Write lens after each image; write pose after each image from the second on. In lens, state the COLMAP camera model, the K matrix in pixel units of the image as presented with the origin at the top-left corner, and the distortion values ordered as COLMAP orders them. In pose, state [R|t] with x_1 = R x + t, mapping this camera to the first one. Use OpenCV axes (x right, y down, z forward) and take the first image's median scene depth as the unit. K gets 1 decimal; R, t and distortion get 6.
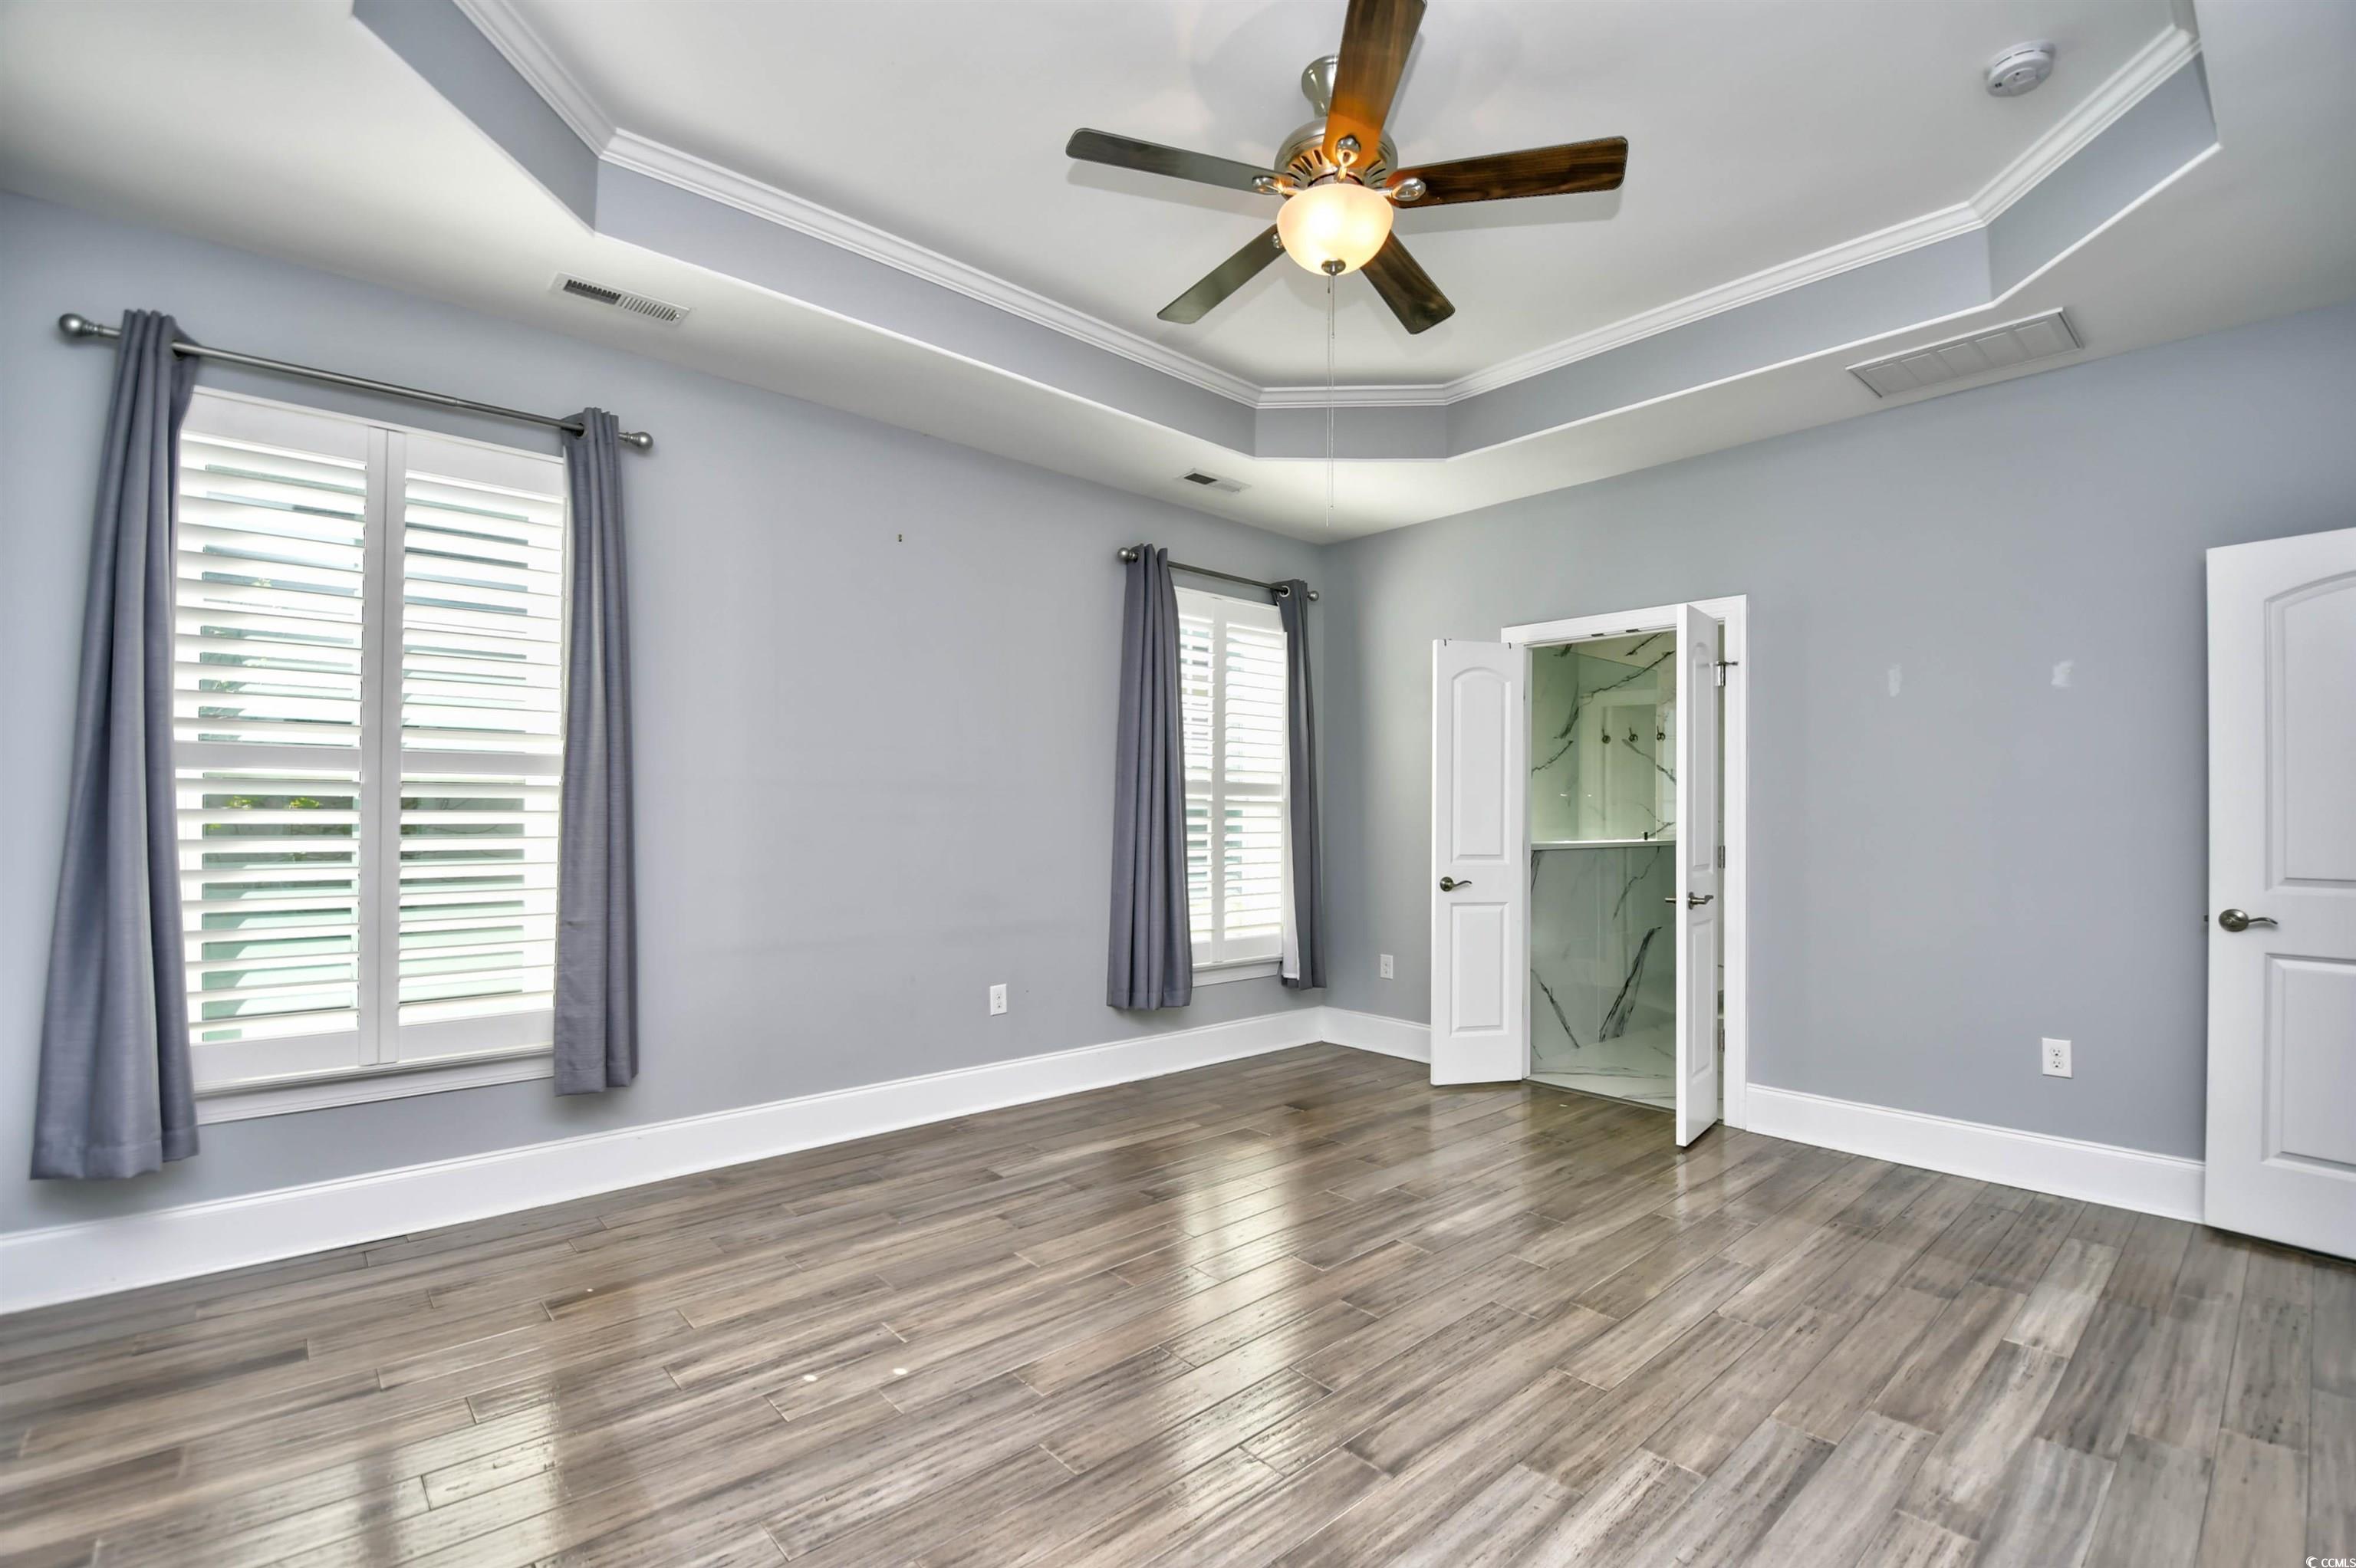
lens RADIAL K [[1036.4, 0, 1179.9], [0, 1036.4, 792.7], [0, 0, 1]] dist [0.020741, -0.022767]
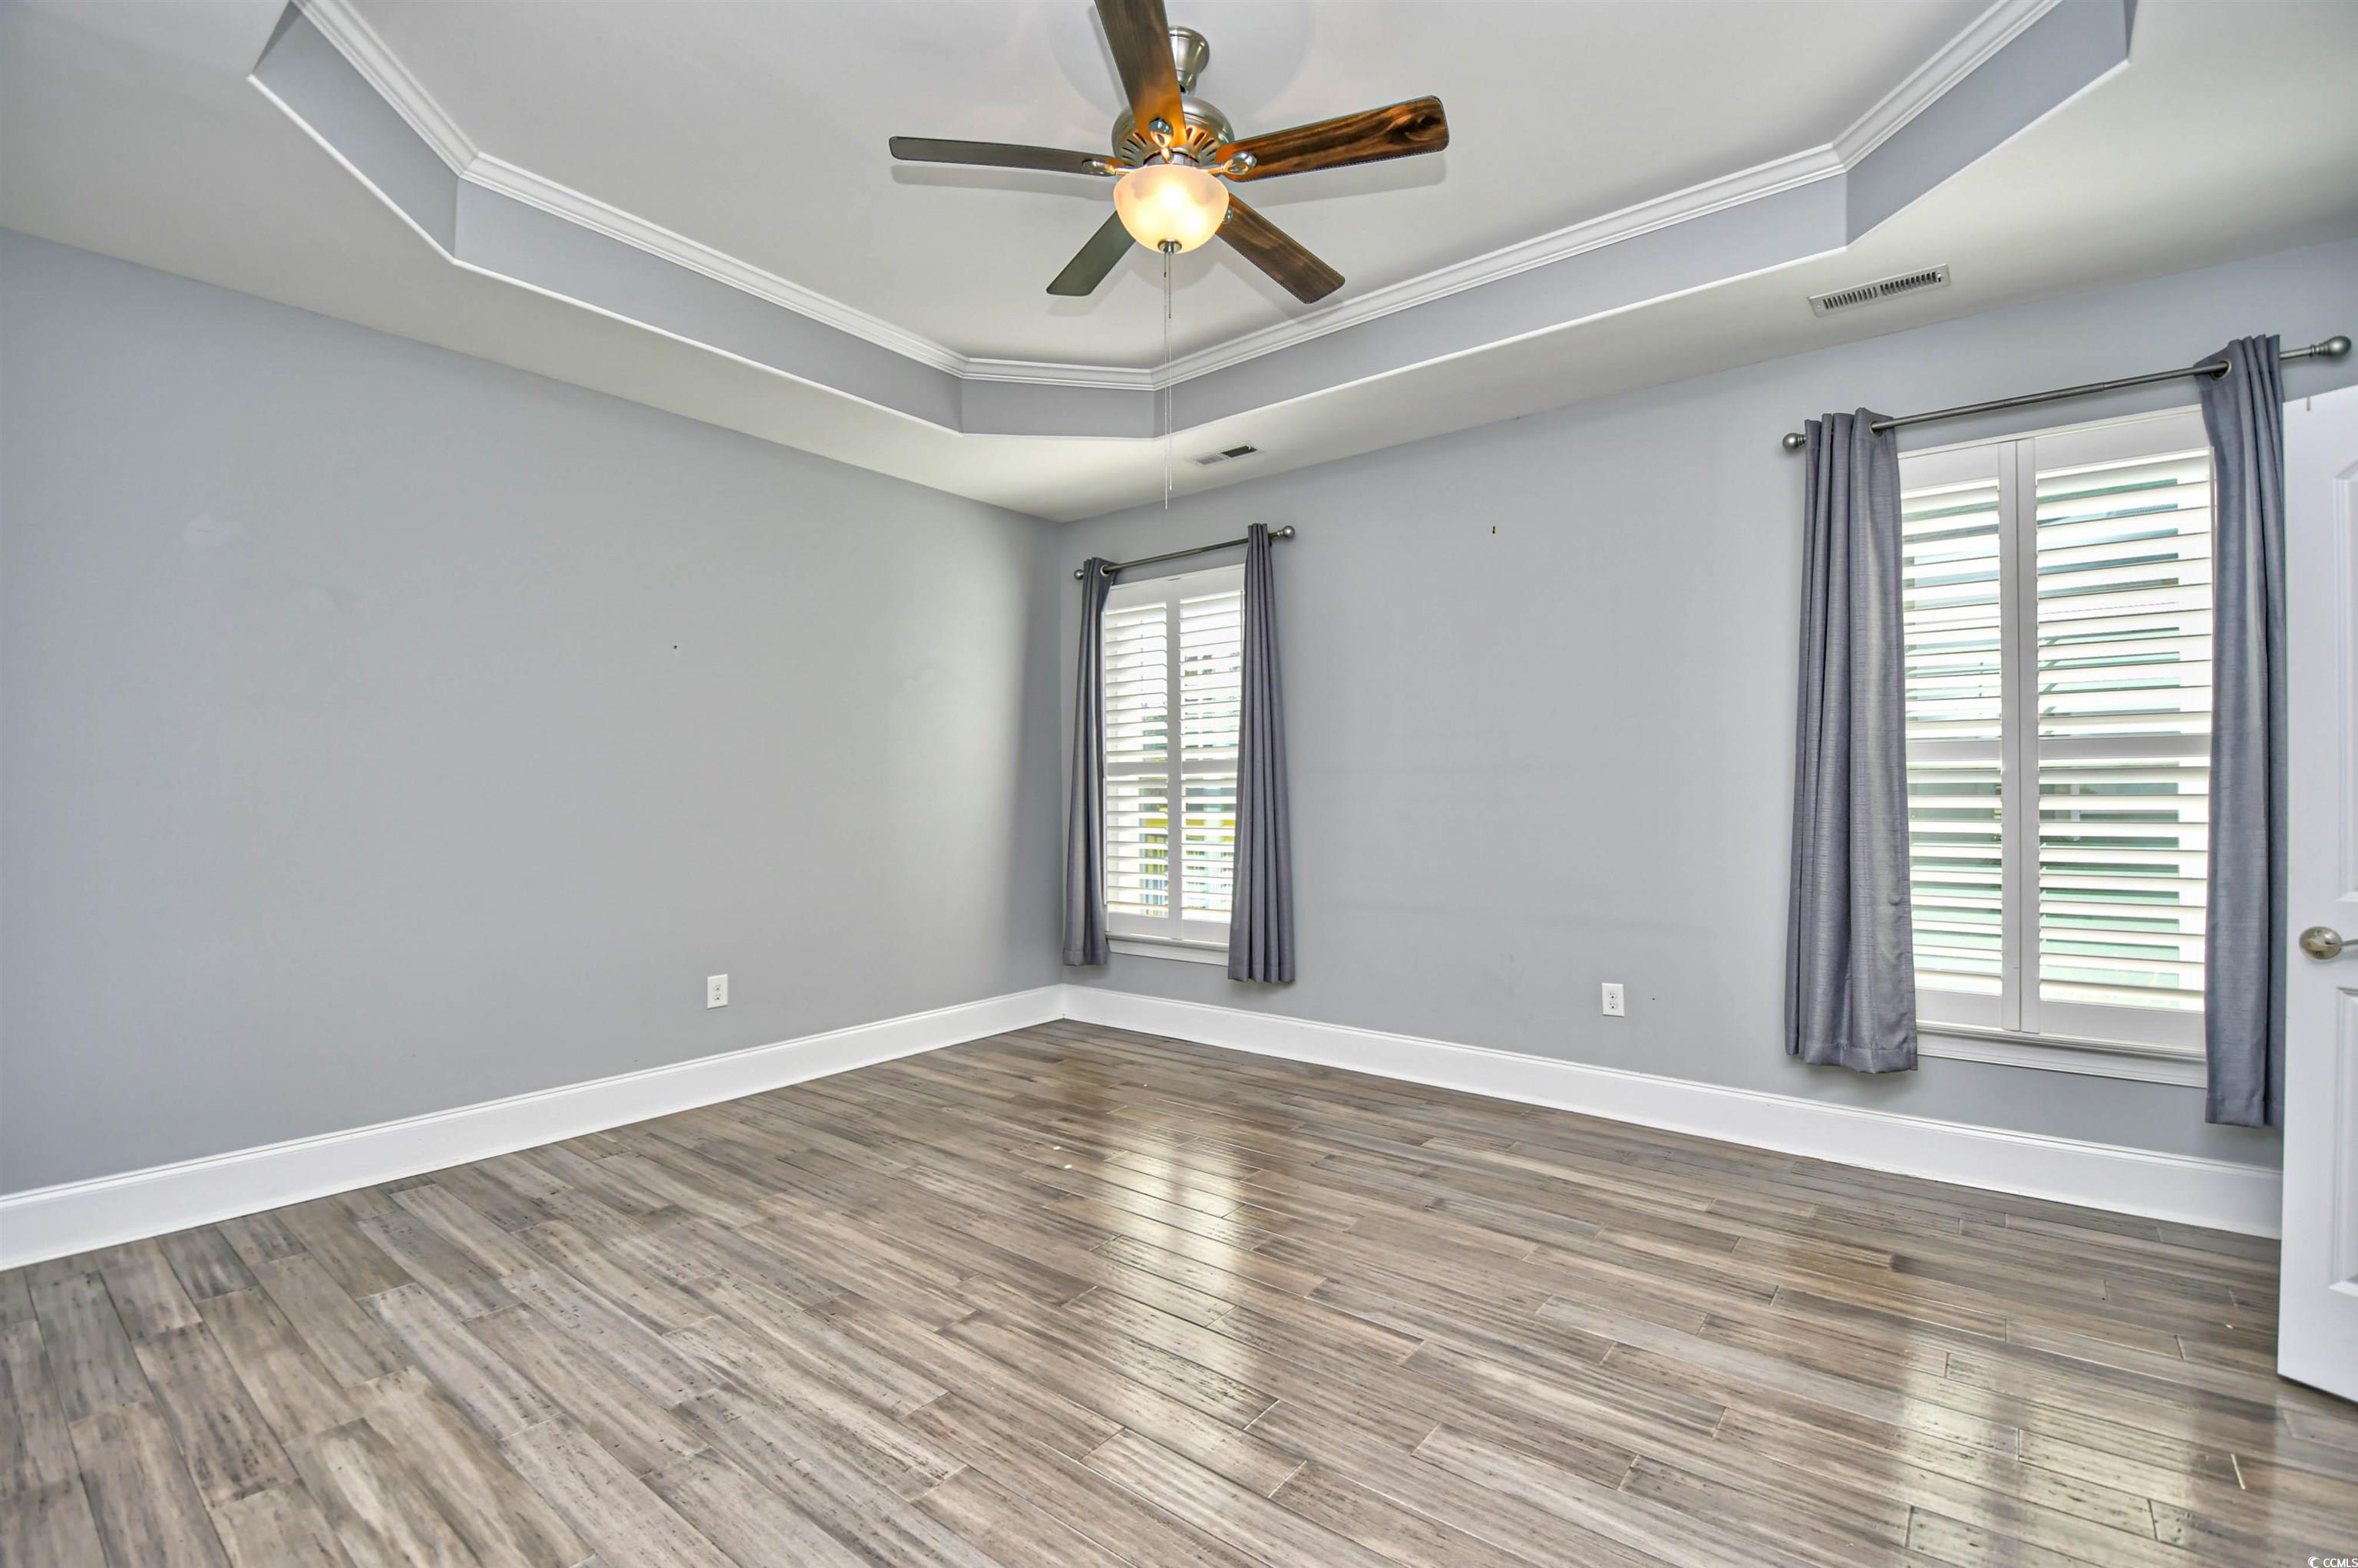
lens RADIAL K [[1019.5, 0, 1184.2], [0, 1019.5, 792.6], [0, 0, 1]] dist [0.004381, -0.013271]
pose [[0.179343, -0.011421, -0.983720, 0.876478], [0.022682, 0.999715, -0.007472, 0.023775], [0.983525, -0.020973, 0.179551, 0.659596]]
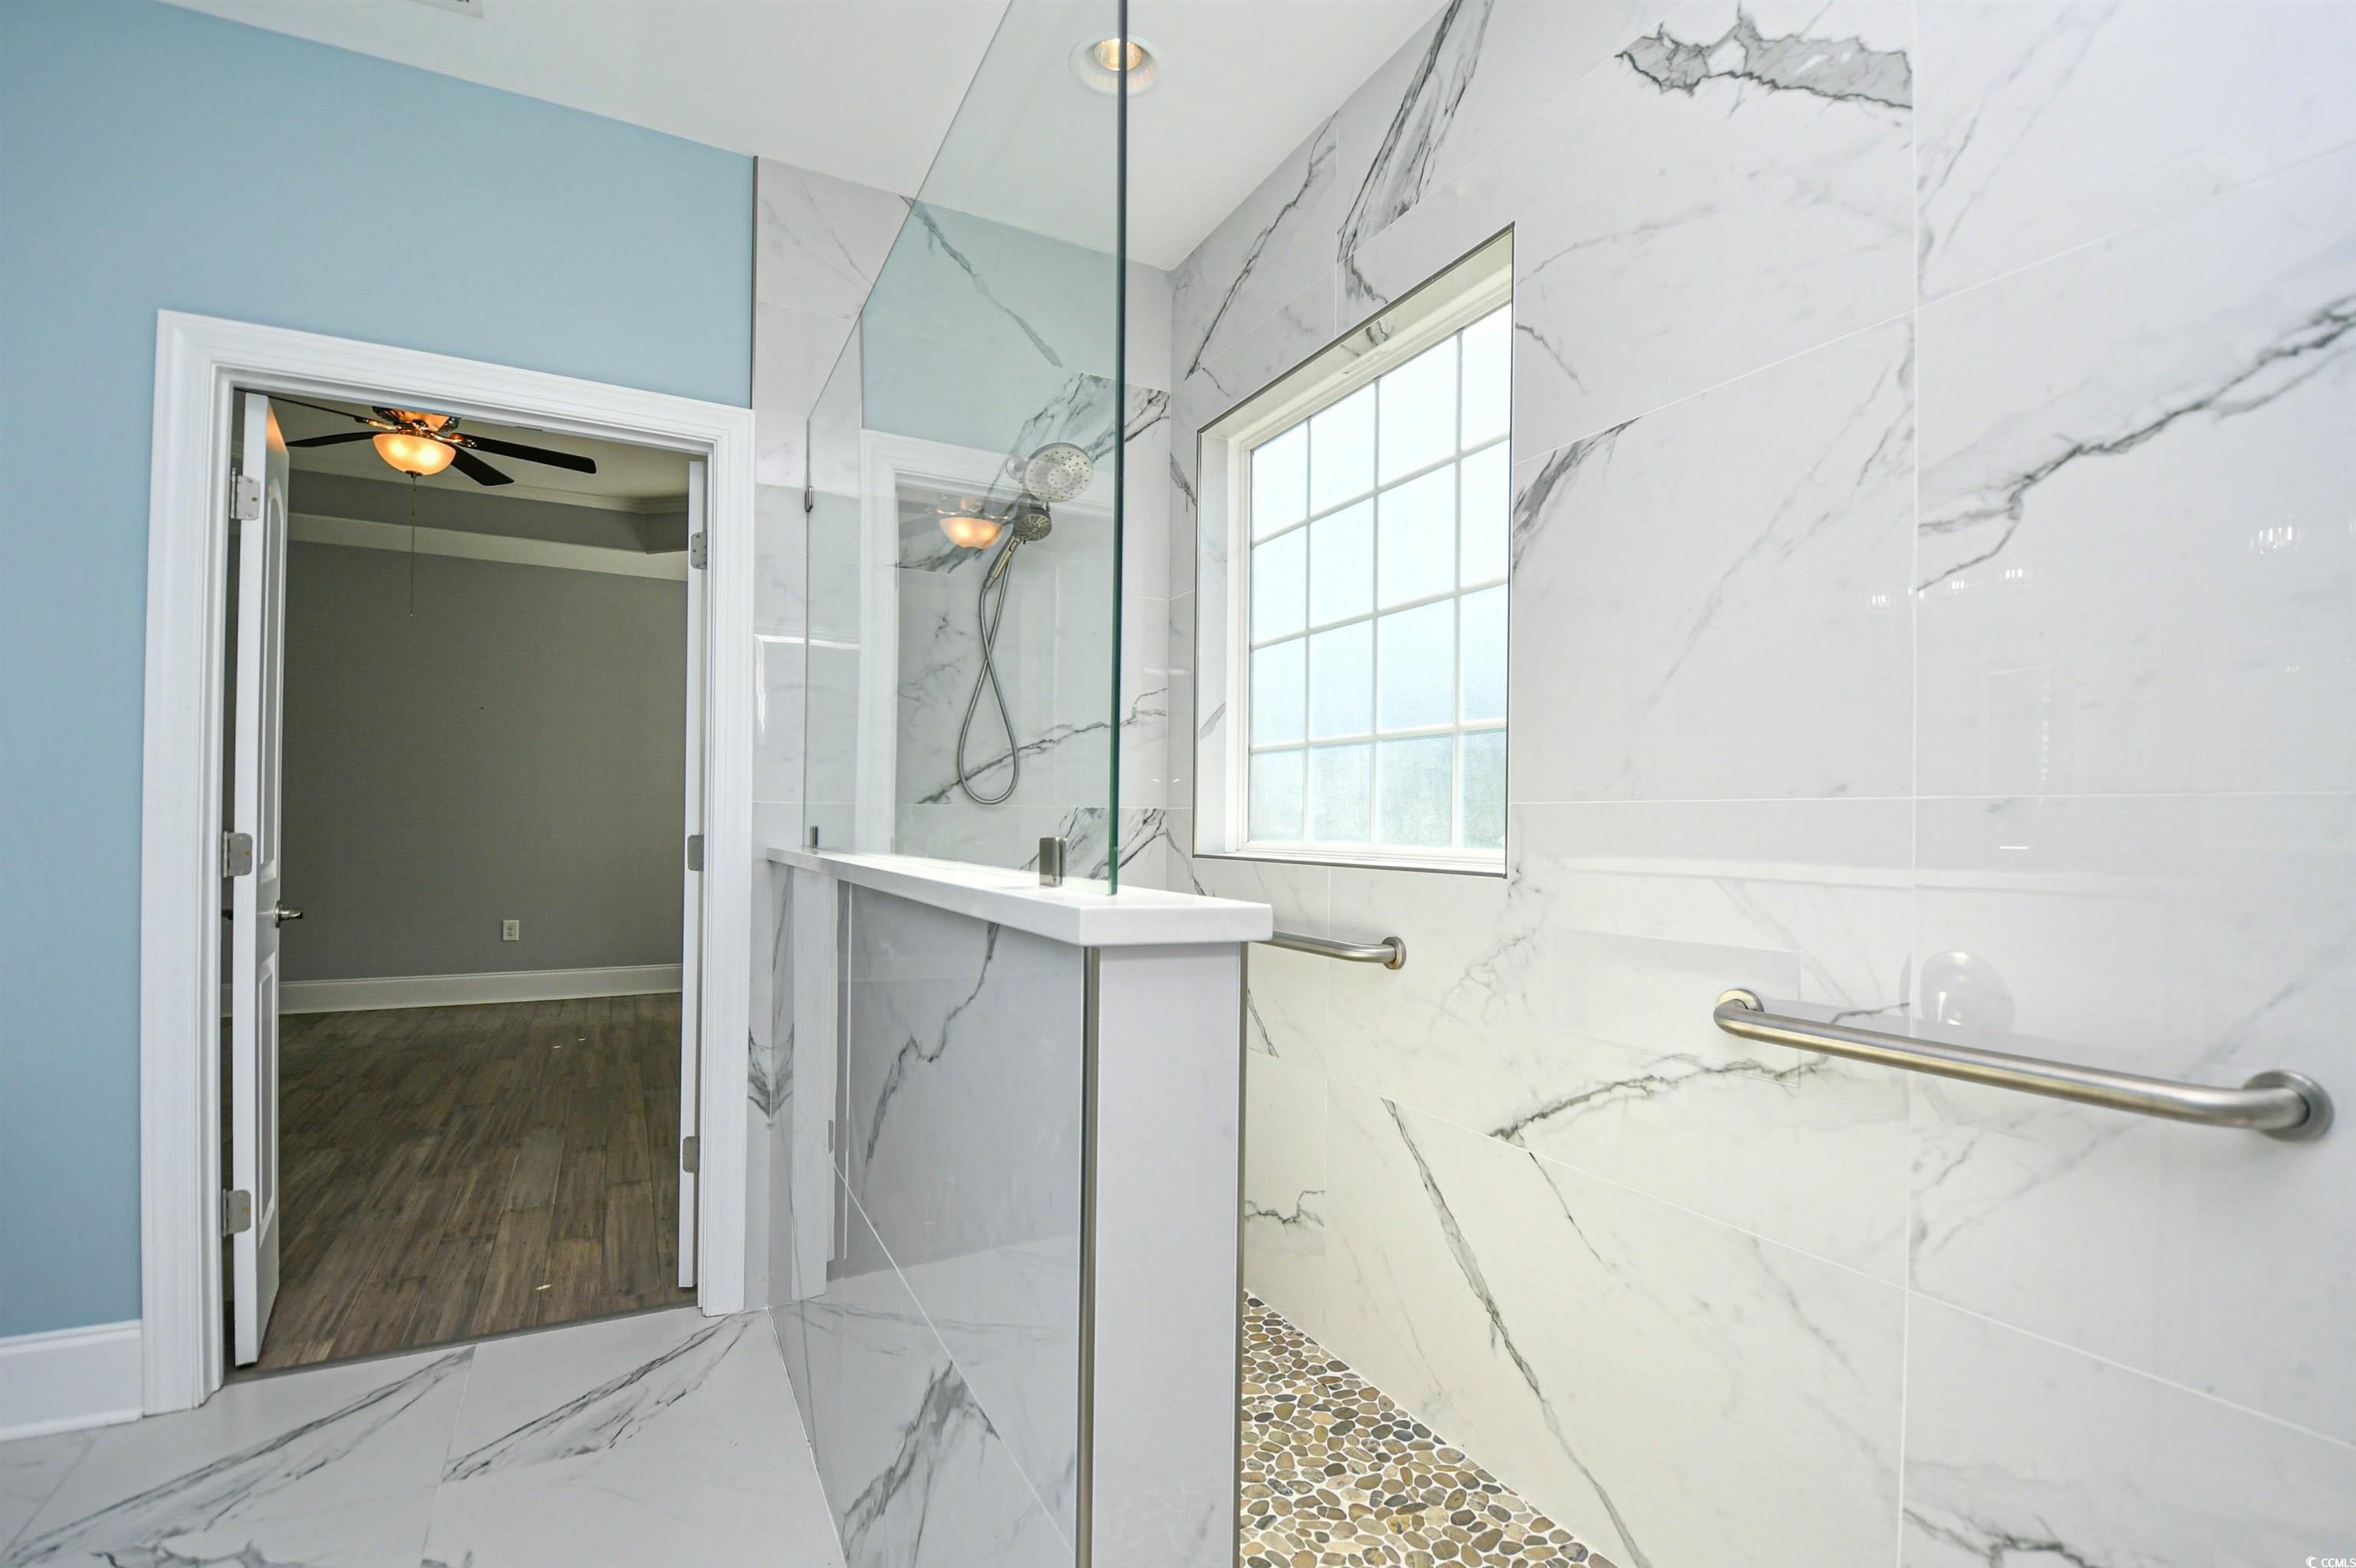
lens RADIAL K [[1054.4, 0, 1180.2], [0, 1054.4, 805.6], [0, 0, 1]] dist [0.002008, -0.015360]
pose [[-0.232143, -0.018502, -0.972506, 1.213366], [0.002013, 0.999808, -0.019502, 0.052349], [0.972680, -0.006485, -0.232061, 2.082398]]
